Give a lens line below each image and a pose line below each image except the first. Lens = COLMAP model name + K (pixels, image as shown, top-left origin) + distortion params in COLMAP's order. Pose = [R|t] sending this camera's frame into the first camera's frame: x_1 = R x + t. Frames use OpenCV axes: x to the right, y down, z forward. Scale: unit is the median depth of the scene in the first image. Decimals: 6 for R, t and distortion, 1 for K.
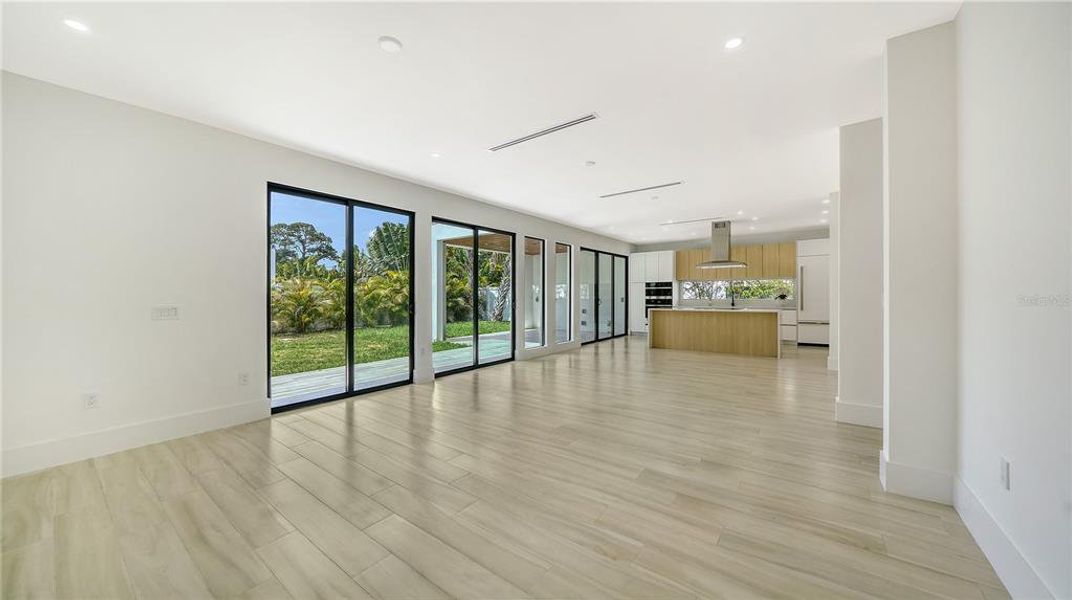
lens RADIAL K [[368.4, 0, 536.0], [0, 368.4, 300.0], [0, 0, 1]] dist [-0.000088, -0.000008]
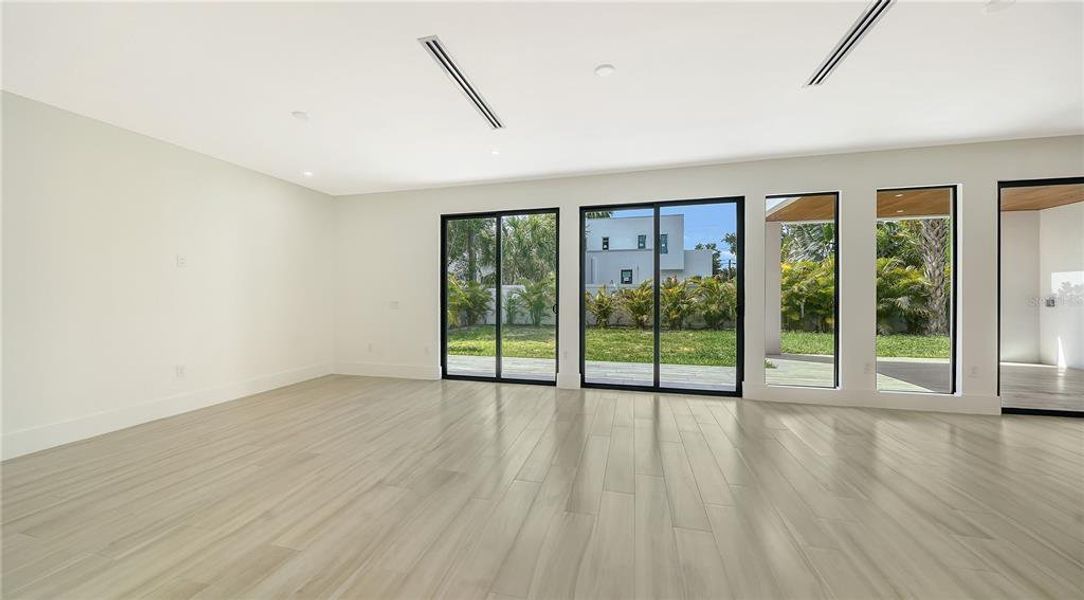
lens RADIAL K [[363.8, 0, 542.0], [0, 363.8, 300.0], [0, 0, 1]] dist [-0.000739, -0.000084]
pose [[0.414087, 0.029431, -0.909762, 0.289658], [-0.012825, 0.999567, 0.026499, -0.020862], [0.910147, 0.000695, 0.414285, 0.281898]]
